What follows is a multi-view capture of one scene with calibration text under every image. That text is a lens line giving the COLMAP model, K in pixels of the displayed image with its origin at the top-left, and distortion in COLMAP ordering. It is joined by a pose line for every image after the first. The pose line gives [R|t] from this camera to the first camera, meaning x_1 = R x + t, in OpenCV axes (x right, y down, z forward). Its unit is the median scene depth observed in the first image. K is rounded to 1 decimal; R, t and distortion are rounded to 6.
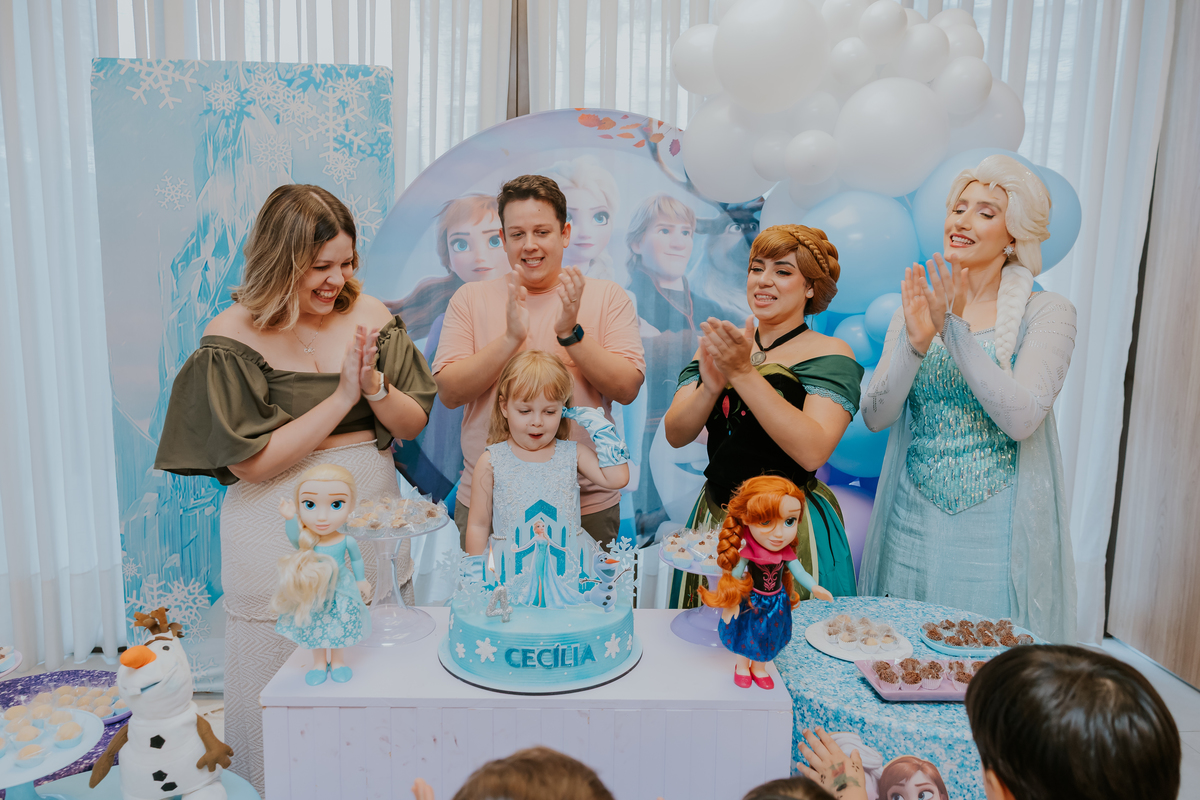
lens RADIAL K [[826.4, 0, 598.0], [0, 826.4, 401.0], [0, 0, 1]] dist [0.001859, 0.006400]
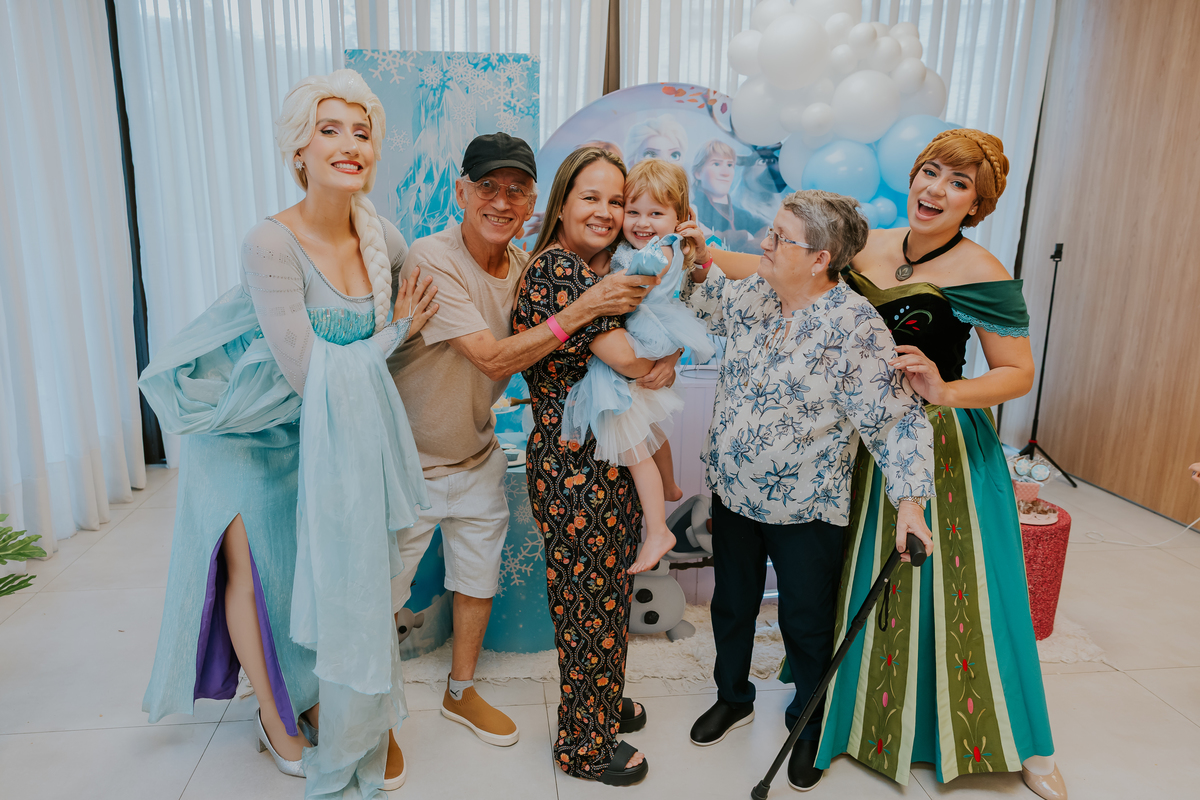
lens RADIAL K [[826.4, 0, 585.0], [0, 826.4, 416.0], [0, 0, 1]] dist [0.001859, 0.006400]
pose [[0.998992, -0.017520, 0.041337, -0.245290], [0.013226, 0.994701, 0.101958, 0.104189], [-0.042904, -0.101308, 0.993929, -0.587370]]
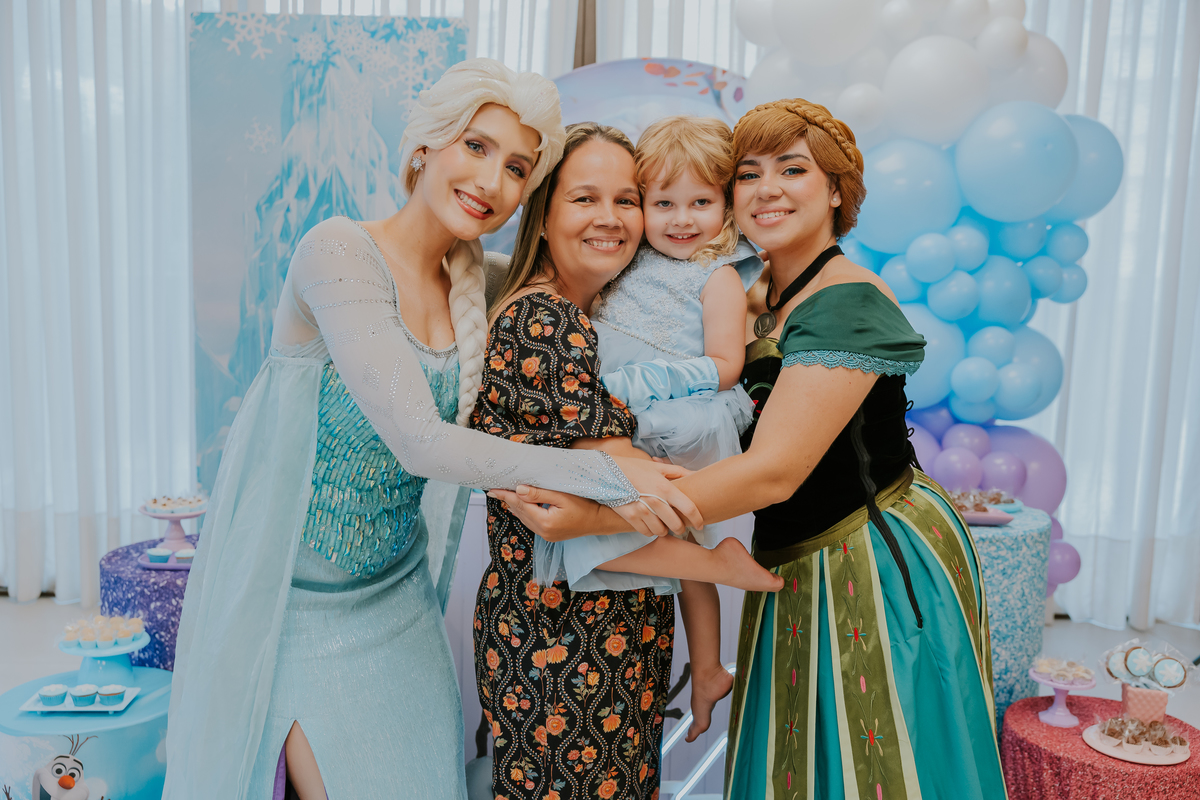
lens RADIAL K [[1180.9, 0, 587.2], [0, 1180.9, 416.7], [0, 0, 1]] dist [0.010379, 0.000000]
pose [[0.998442, 0.015592, -0.053585, -0.011323], [-0.016154, 0.999819, -0.010058, 0.114107], [0.053418, 0.010908, 0.998513, -0.487218]]
